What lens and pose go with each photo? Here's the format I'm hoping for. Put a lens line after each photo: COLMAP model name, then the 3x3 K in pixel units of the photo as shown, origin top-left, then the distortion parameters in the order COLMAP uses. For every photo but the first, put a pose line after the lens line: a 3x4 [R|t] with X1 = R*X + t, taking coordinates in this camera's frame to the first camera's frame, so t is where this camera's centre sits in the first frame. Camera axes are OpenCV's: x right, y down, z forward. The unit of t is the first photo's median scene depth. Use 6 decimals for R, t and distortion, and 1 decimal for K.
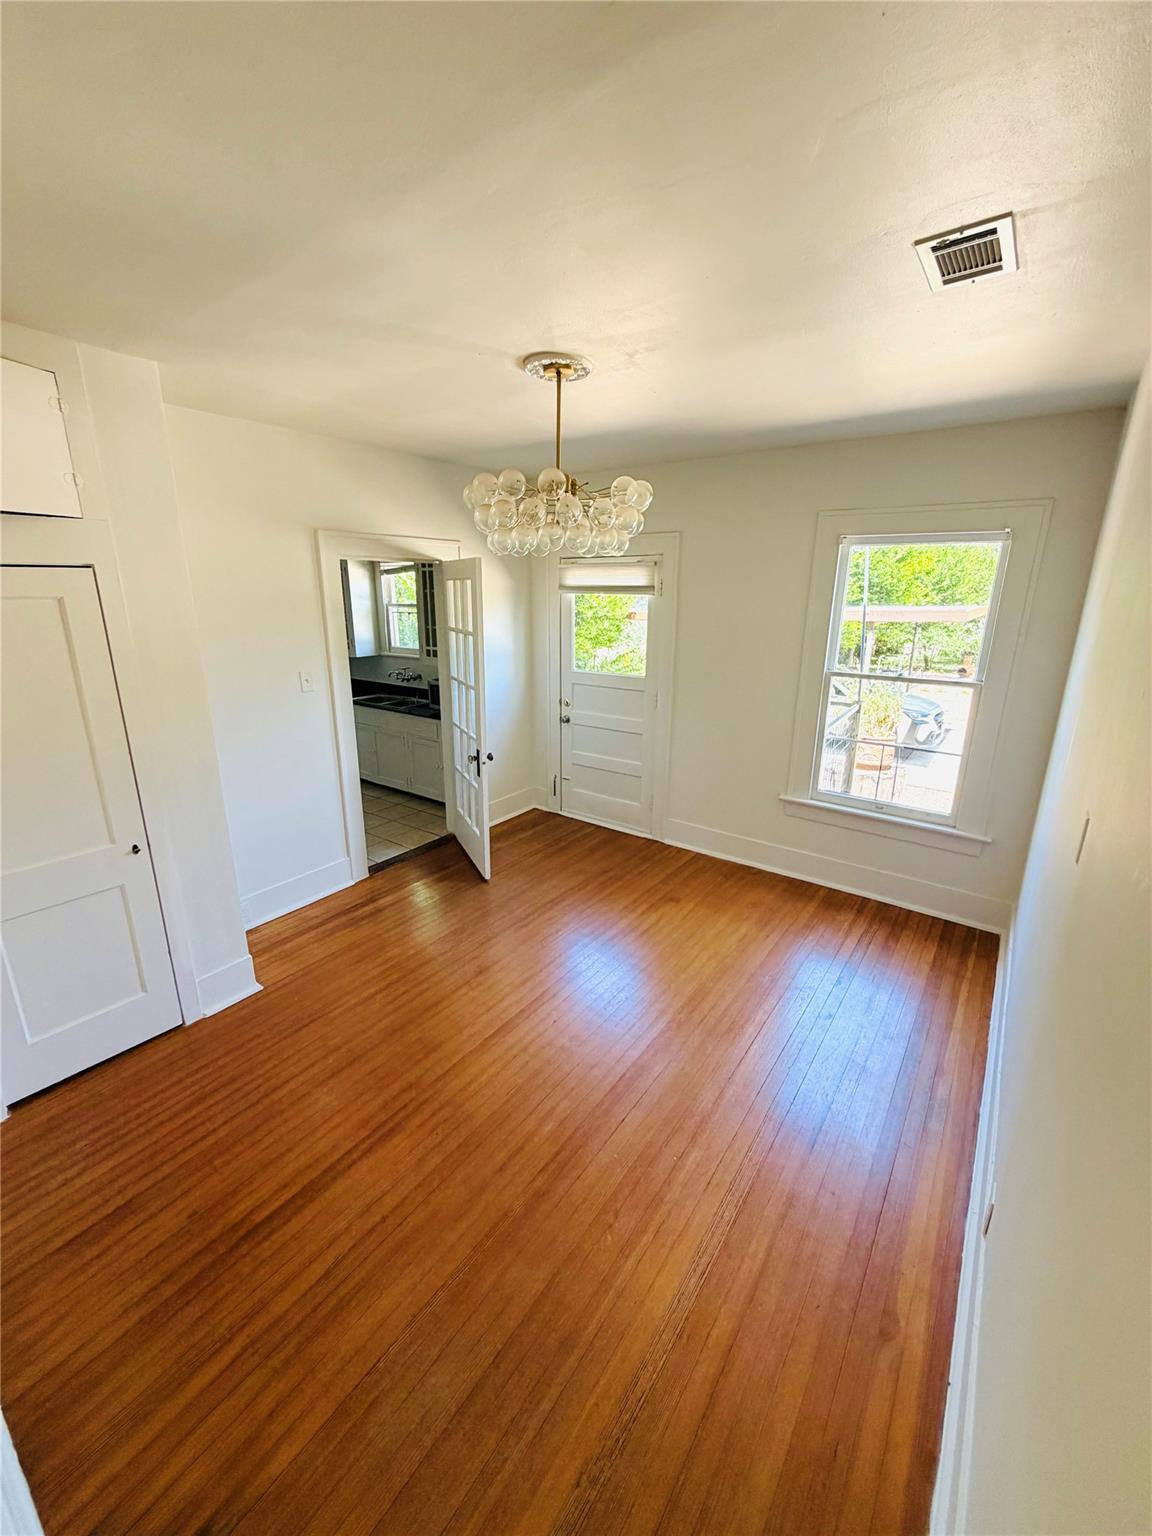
lens RADIAL K [[612.5, 0, 577.1], [0, 612.5, 766.3], [0, 0, 1]] dist [-0.001591, 0.000203]
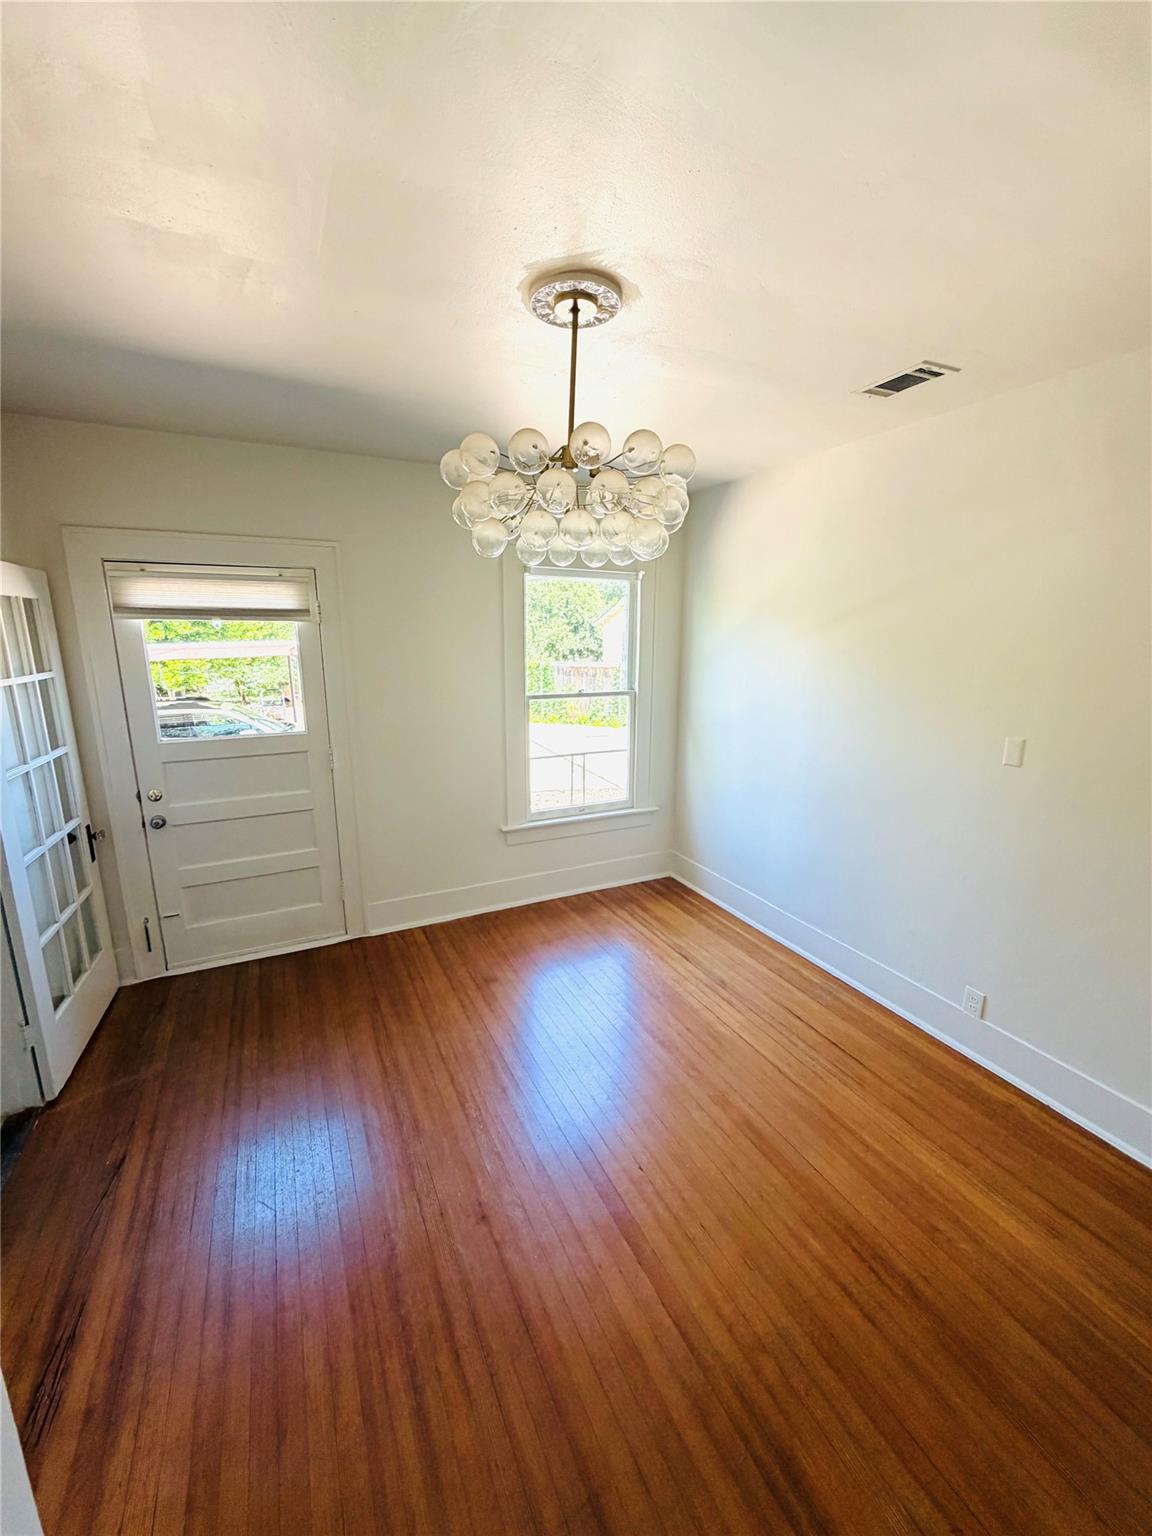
lens RADIAL K [[612.5, 0, 577.1], [0, 612.5, 766.3], [0, 0, 1]] dist [-0.001591, 0.000203]
pose [[0.462567, -0.197220, 0.864370, -0.452032], [0.244939, 0.965427, 0.089199, -0.109419], [-0.852078, 0.170457, 0.494882, 0.434484]]
